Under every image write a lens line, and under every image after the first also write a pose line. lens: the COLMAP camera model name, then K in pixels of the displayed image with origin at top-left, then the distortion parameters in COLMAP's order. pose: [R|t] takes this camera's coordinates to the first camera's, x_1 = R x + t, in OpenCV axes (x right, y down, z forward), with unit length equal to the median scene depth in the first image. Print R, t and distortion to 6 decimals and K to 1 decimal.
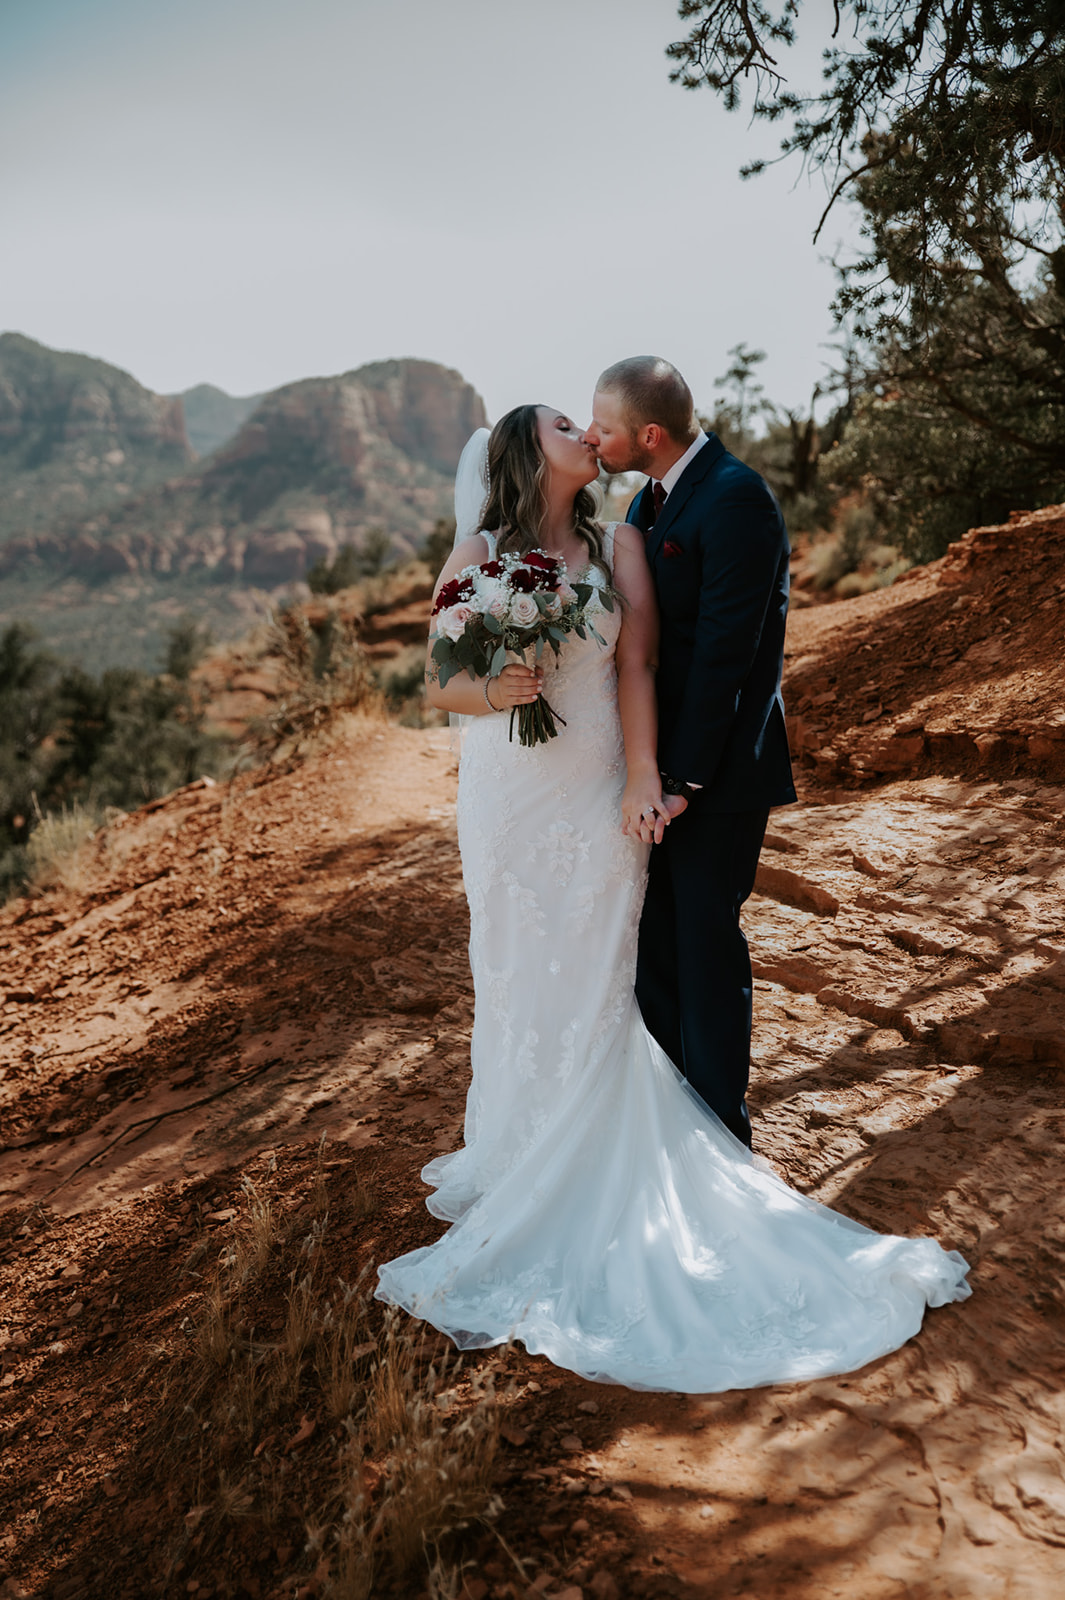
lens RADIAL K [[2291.5, 0, 531.1], [0, 2291.5, 802.1], [0, 0, 1]] dist [0.110103, 0.041997]
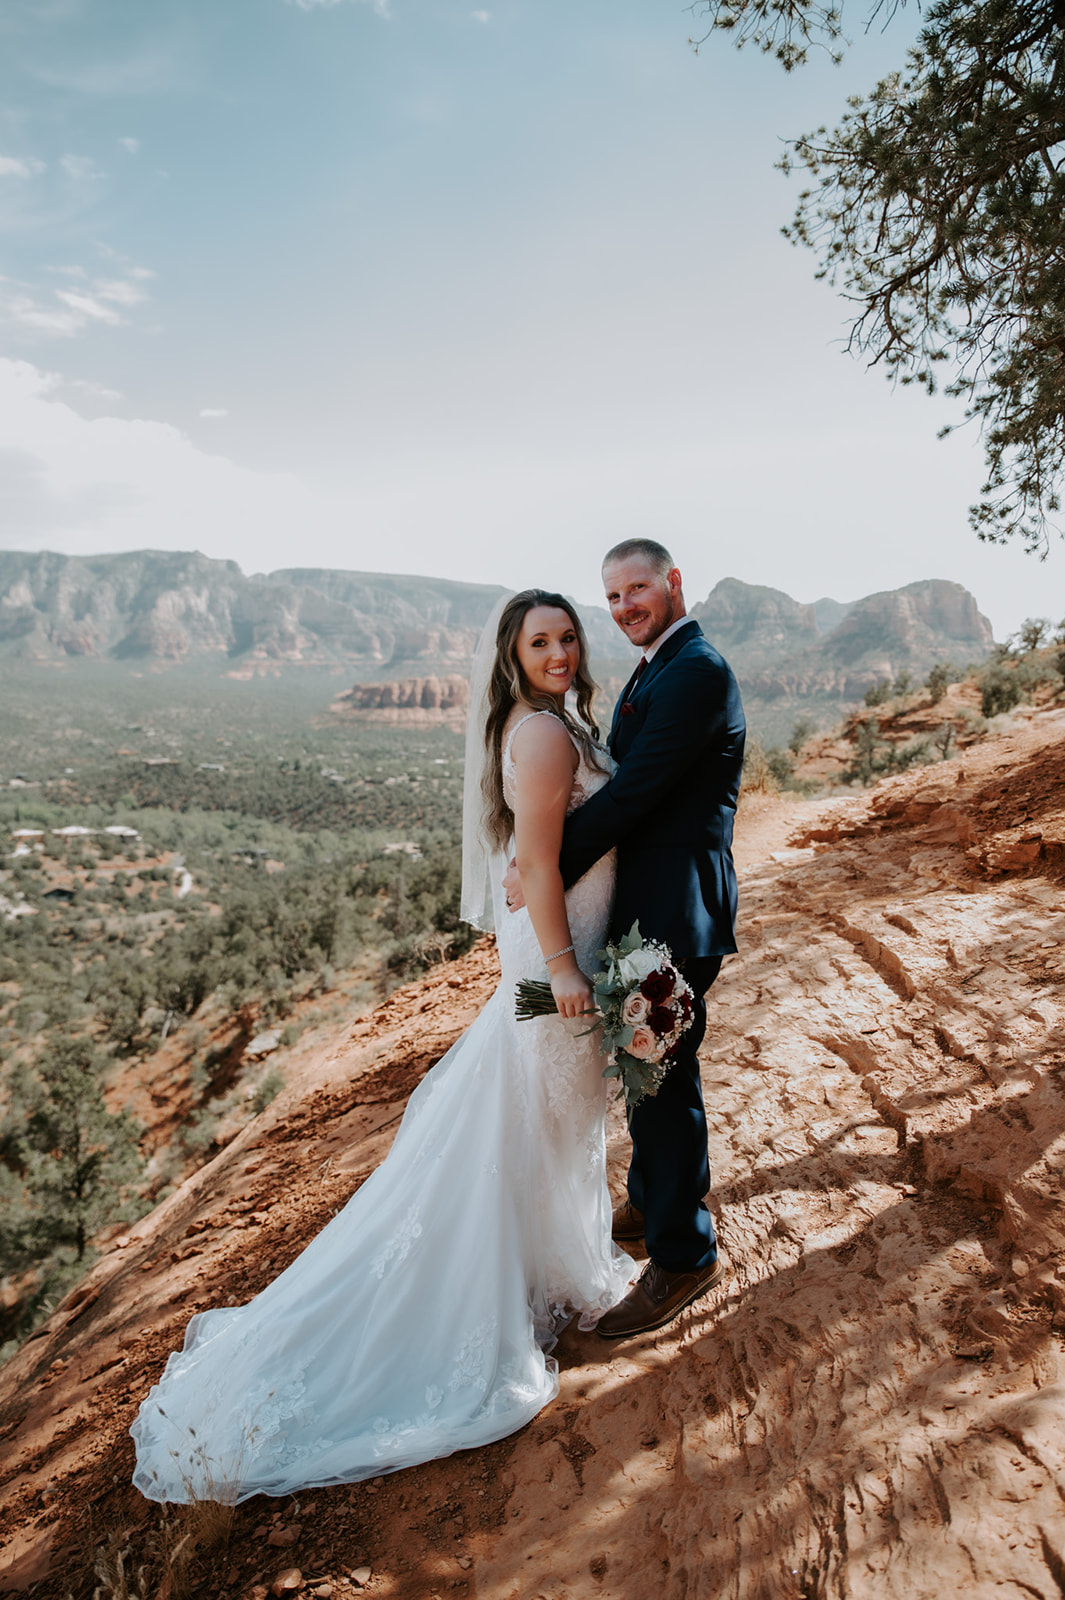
lens RADIAL K [[1173.1, 0, 527.9], [0, 1173.1, 798.1], [0, 0, 1]] dist [-0.124623, 0.107236]
pose [[0.924464, 0.012566, -0.381063, 0.075701], [-0.016892, 0.999825, -0.008011, -0.022151], [0.380895, 0.013843, 0.924514, 0.146466]]
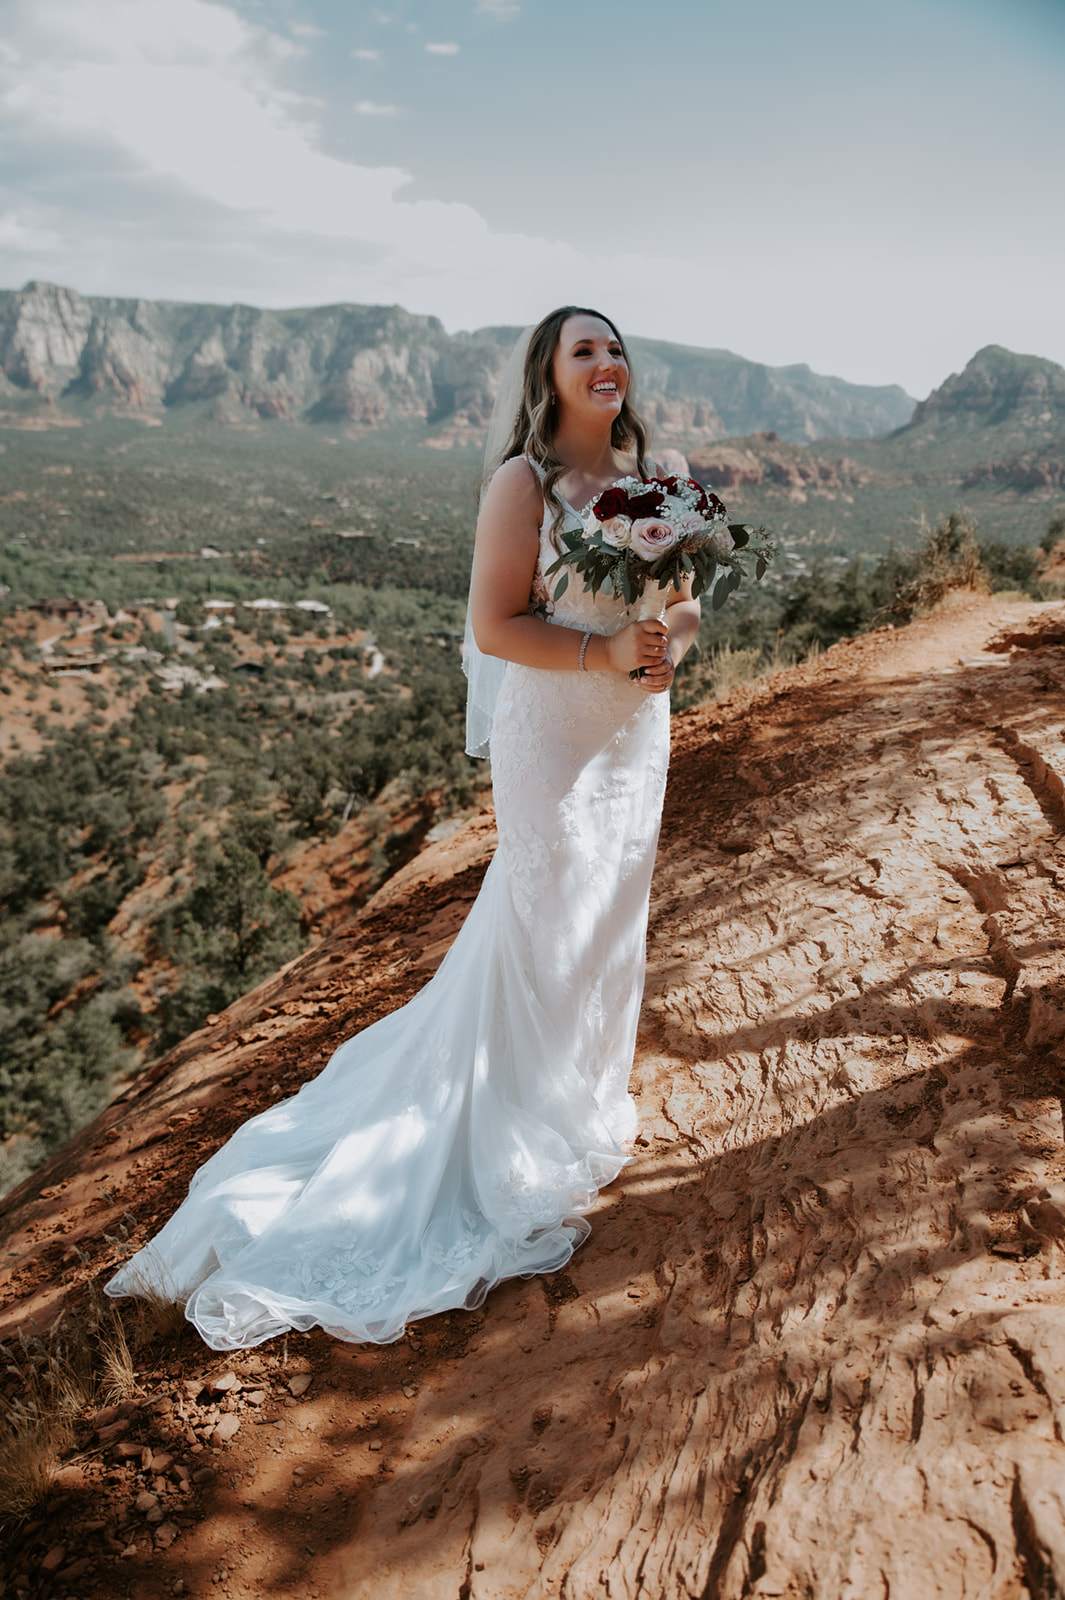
lens RADIAL K [[1246.2, 0, 522.8], [0, 1246.2, 798.3], [0, 0, 1]] dist [-0.106521, 0.122101]
pose [[0.843541, 0.138899, -0.518793, 0.090256], [-0.058706, 0.984036, 0.168007, -0.019765], [0.533847, -0.111264, 0.838229, 0.171121]]
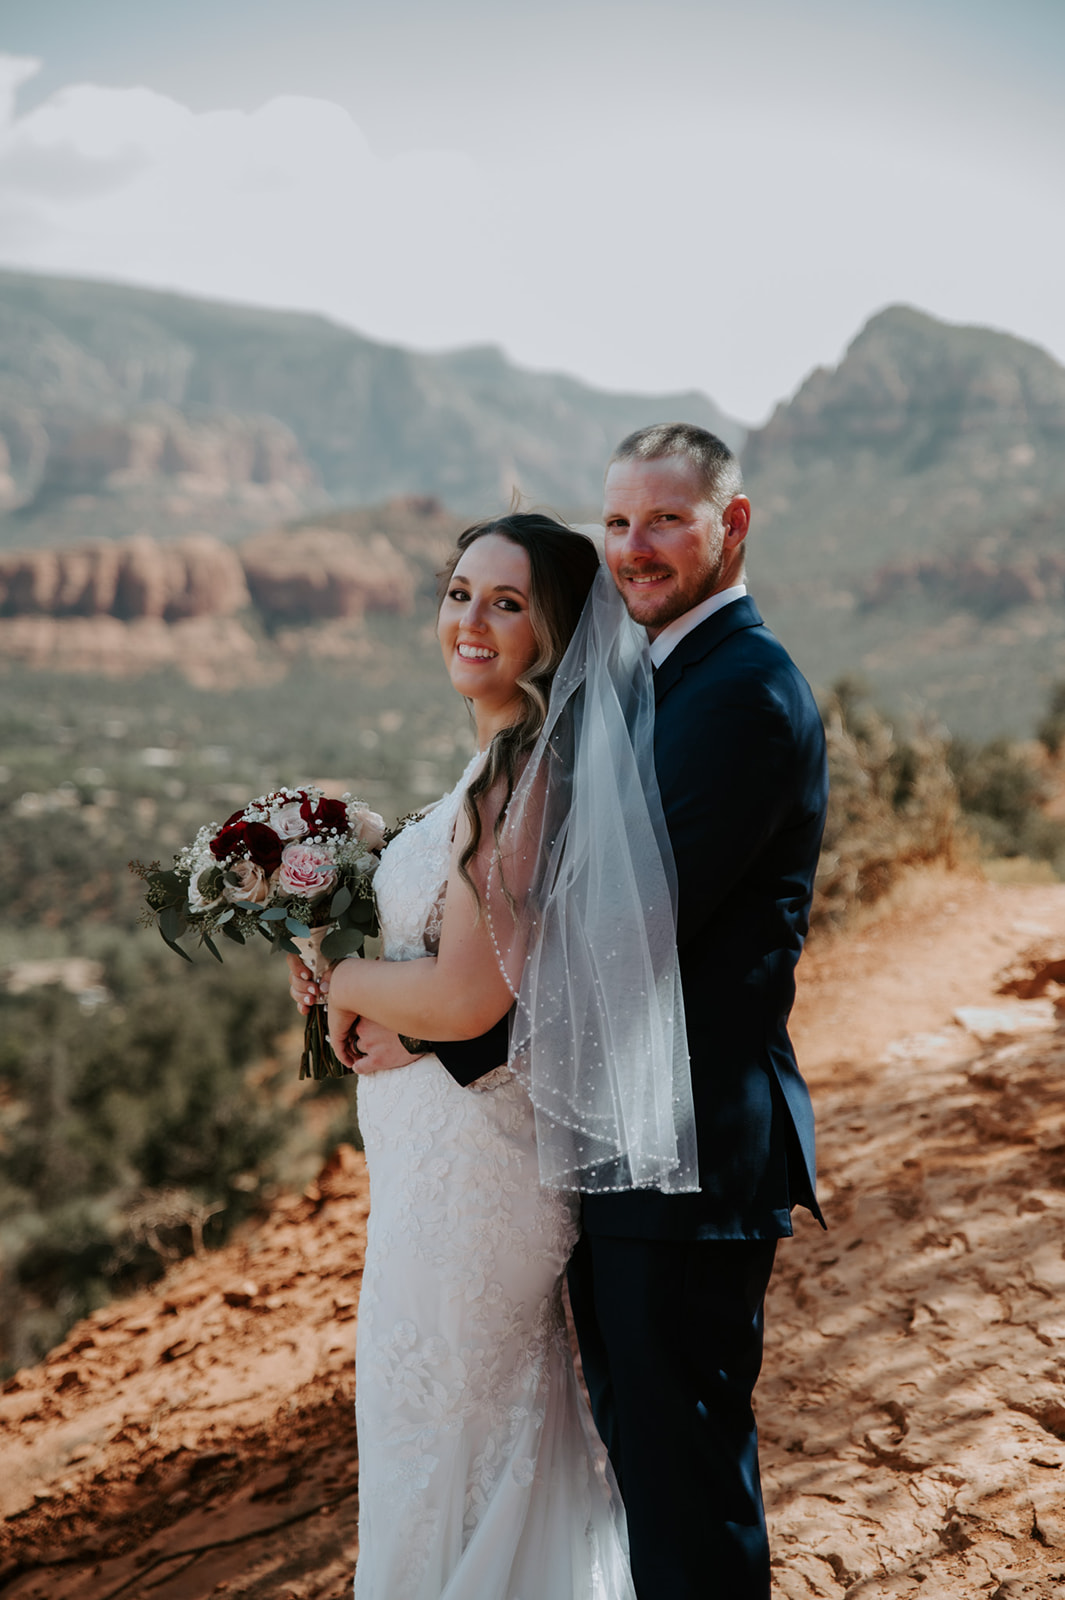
lens RADIAL K [[2951.6, 0, 532.5], [0, 2951.6, 800.0], [0, 0, 1]] dist [0.207519, 0.008062]
pose [[0.942581, 0.020334, -0.333357, 0.093641], [-0.031305, 0.999130, -0.027571, -0.026173], [0.332506, 0.036423, 0.942398, 0.088091]]
